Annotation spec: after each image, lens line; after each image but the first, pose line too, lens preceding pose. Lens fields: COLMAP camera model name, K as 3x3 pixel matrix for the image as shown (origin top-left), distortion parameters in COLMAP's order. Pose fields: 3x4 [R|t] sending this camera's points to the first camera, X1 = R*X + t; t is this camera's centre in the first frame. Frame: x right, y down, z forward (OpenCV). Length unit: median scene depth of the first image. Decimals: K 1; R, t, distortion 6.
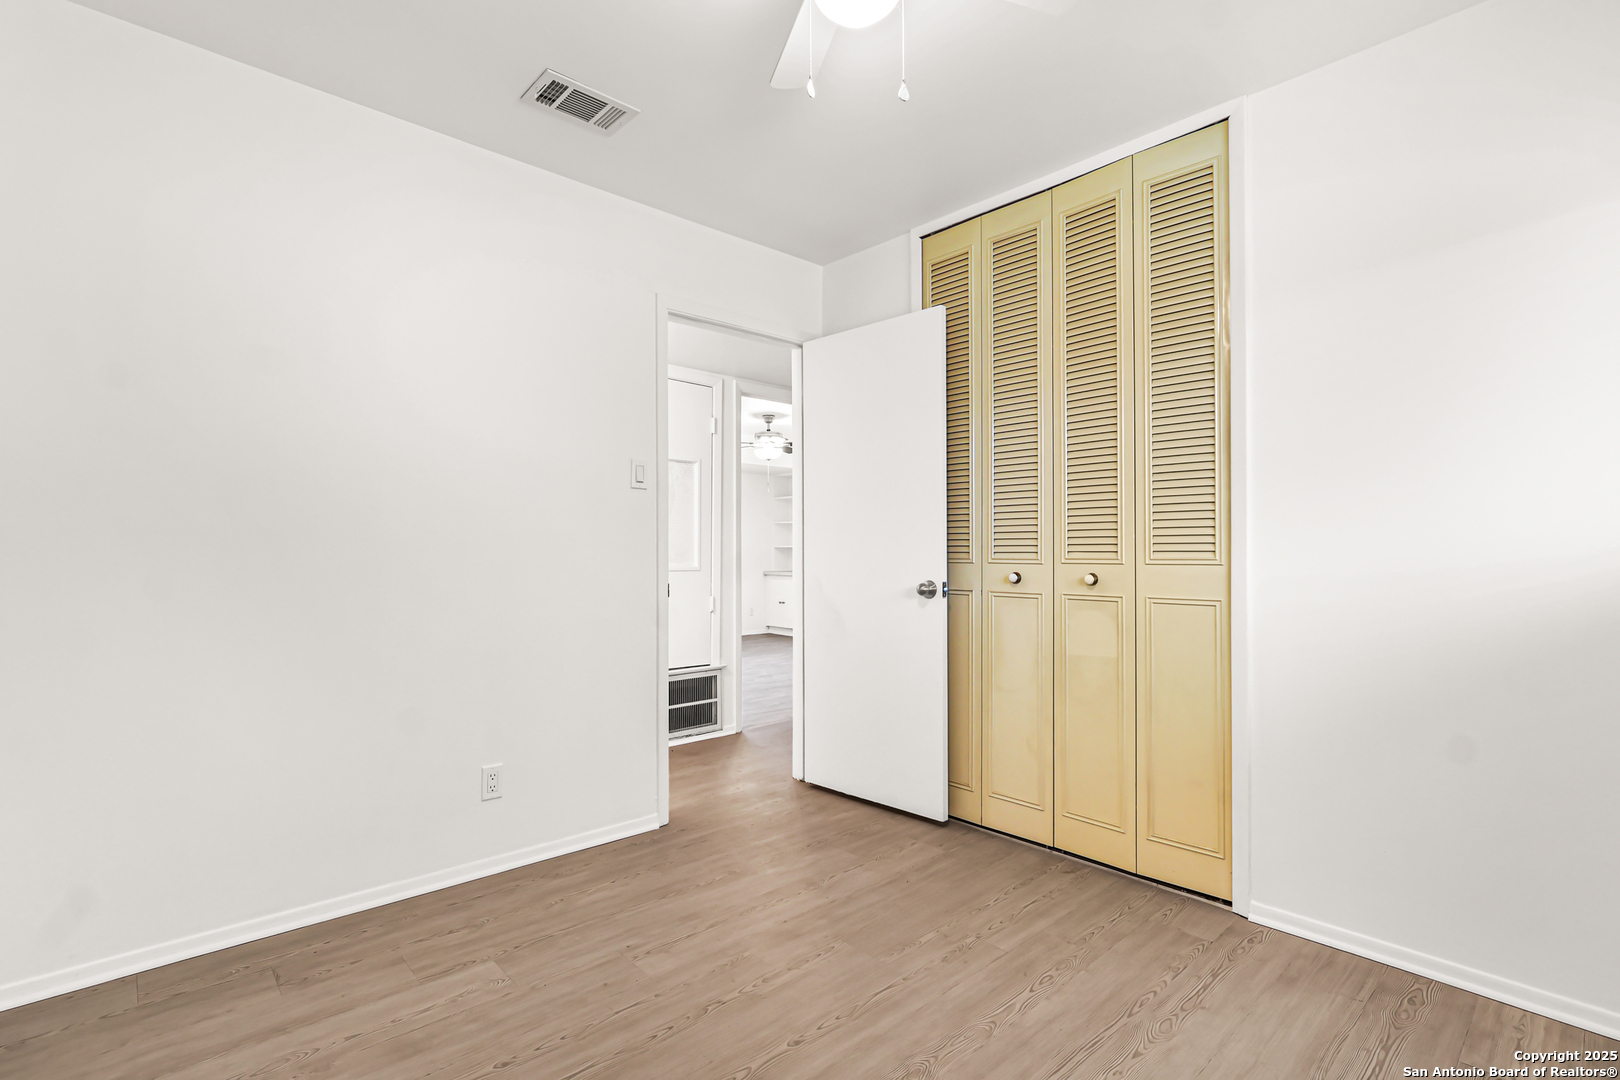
lens RADIAL K [[756.6, 0, 810.2], [0, 756.6, 544.3], [0, 0, 1]] dist [0.001382, -0.000533]
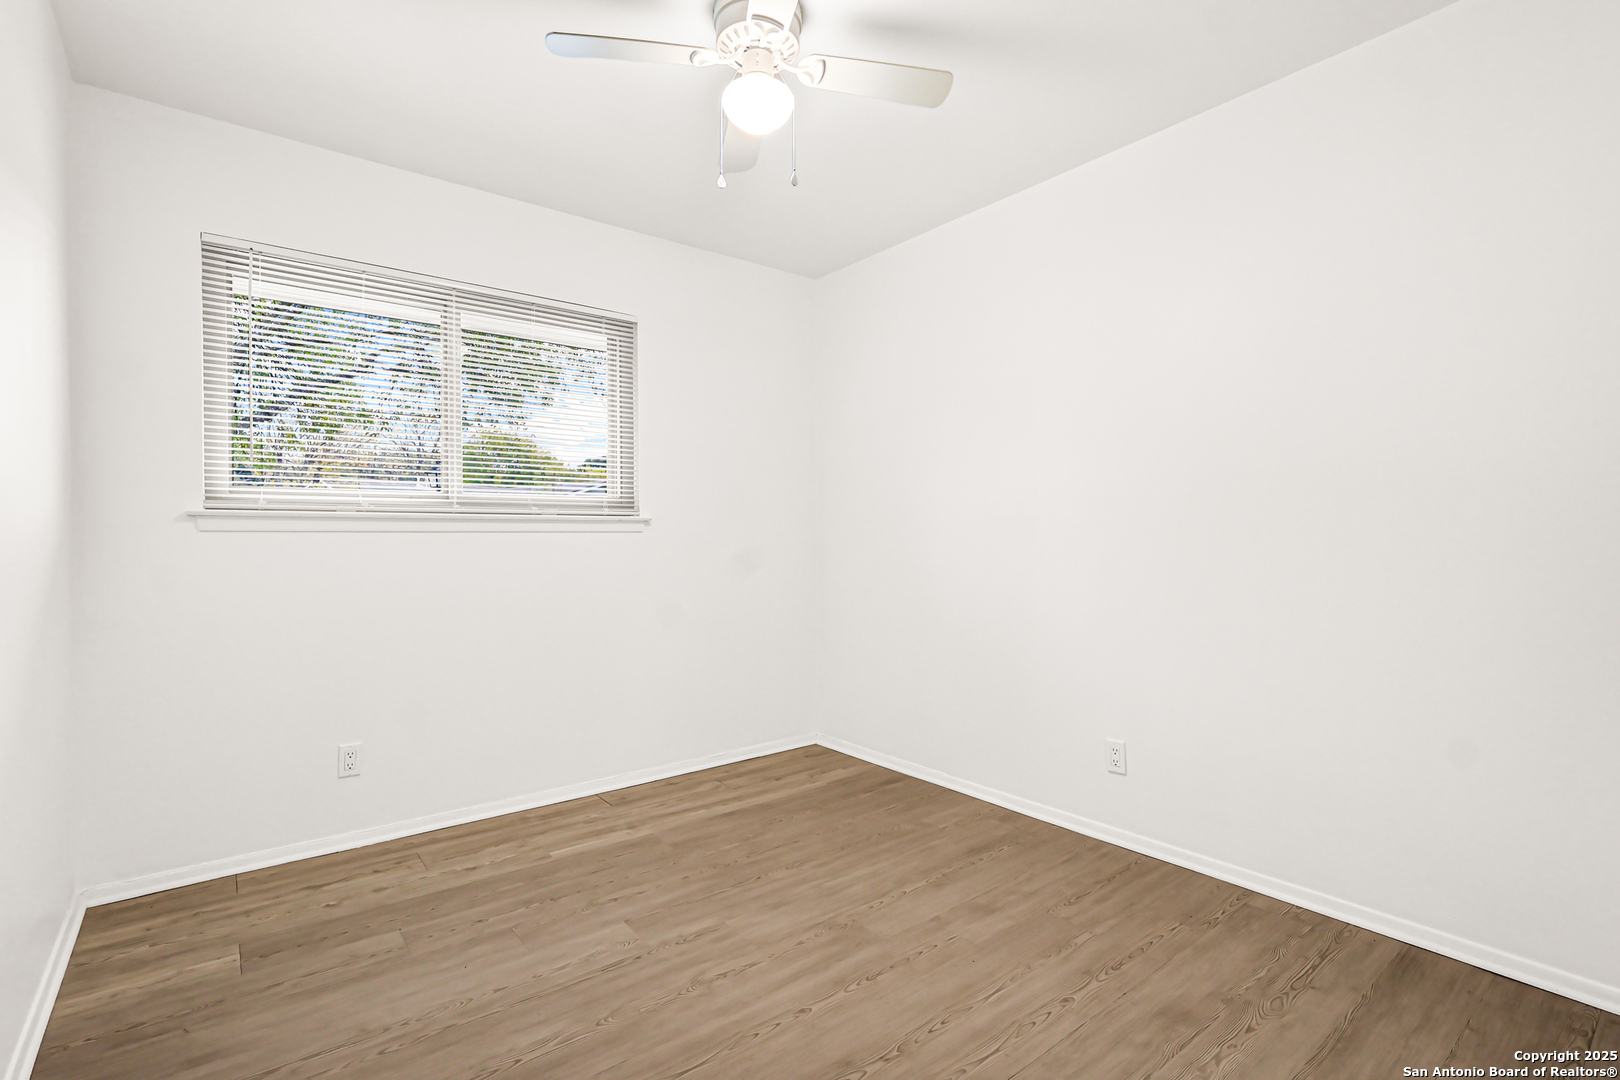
lens RADIAL K [[756.6, 0, 809.6], [0, 756.6, 538.8], [0, 0, 1]] dist [0.001382, -0.000533]
pose [[-0.997236, 0.000379, 0.074293, -0.101321], [-0.000233, 0.999966, -0.008224, 0.016239], [-0.074293, -0.008219, -0.997203, 1.956333]]
